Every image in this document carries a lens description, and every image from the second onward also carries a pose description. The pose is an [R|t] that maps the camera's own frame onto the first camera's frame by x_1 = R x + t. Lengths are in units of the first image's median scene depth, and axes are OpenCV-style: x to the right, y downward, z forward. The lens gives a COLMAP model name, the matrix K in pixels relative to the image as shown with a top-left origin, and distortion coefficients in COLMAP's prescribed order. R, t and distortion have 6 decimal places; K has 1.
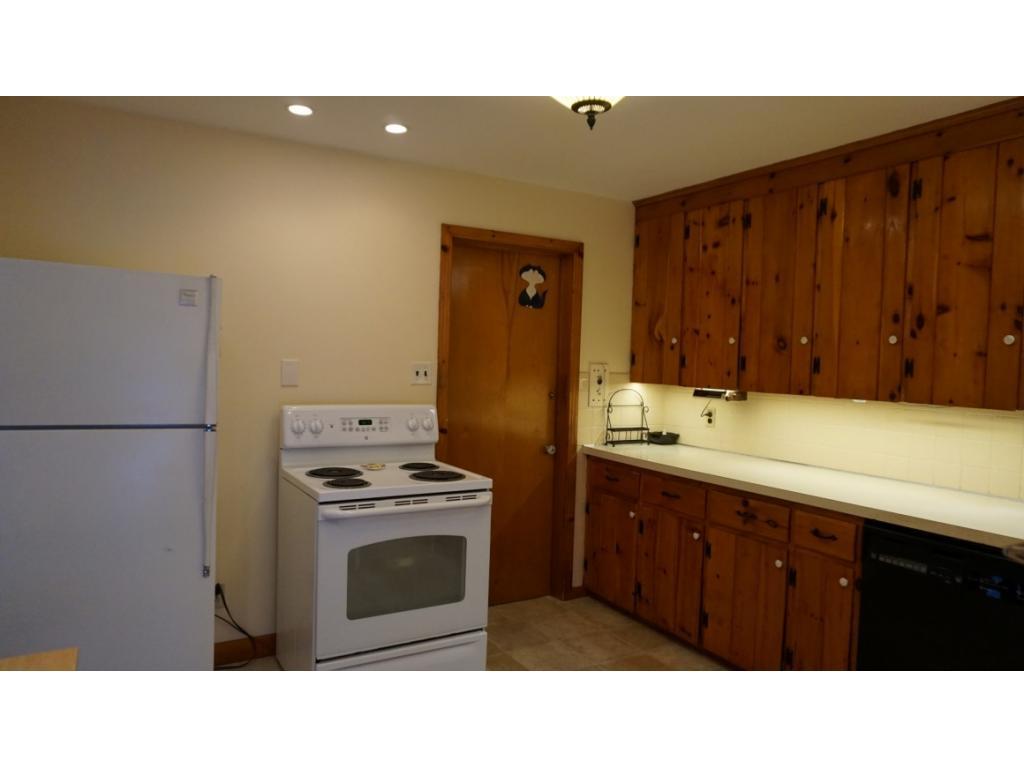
lens RADIAL K [[685.5, 0, 513.4], [0, 685.5, 386.6], [0, 0, 1]] dist [-0.047747, 0.032559]
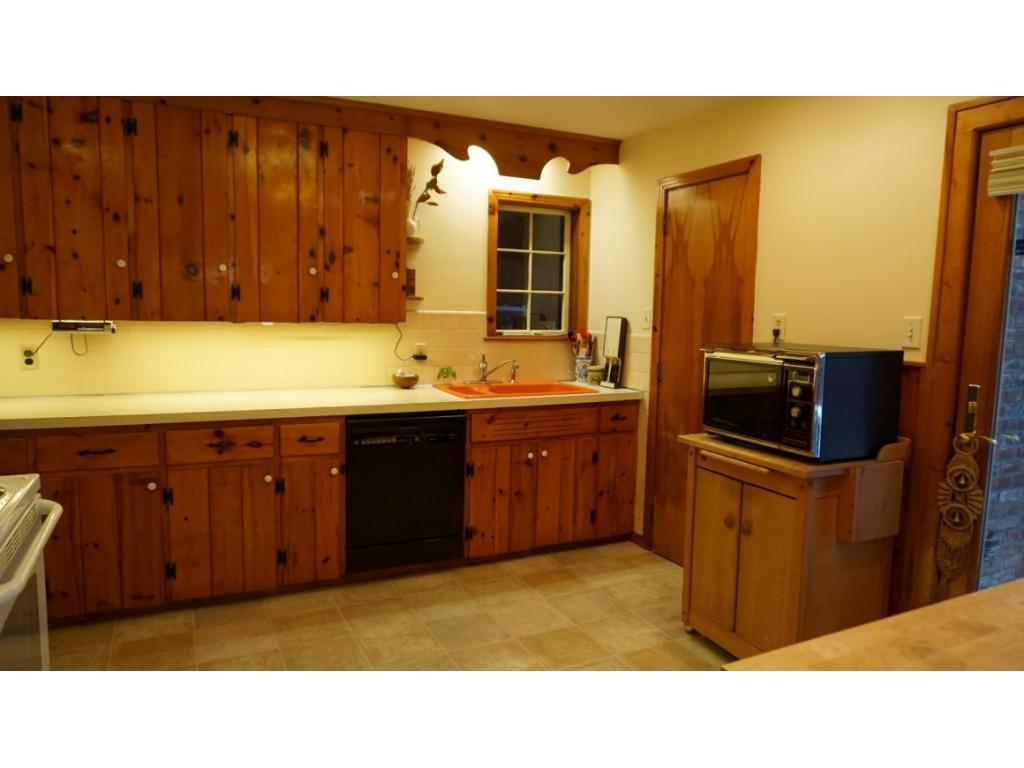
lens RADIAL K [[685.5, 0, 514.1], [0, 685.5, 382.1], [0, 0, 1]] dist [-0.047747, 0.032559]
pose [[0.078545, -0.134543, 0.987790, -0.589561], [0.019611, 0.990868, 0.133403, -0.025692], [-0.996718, 0.008893, 0.080466, 0.493994]]
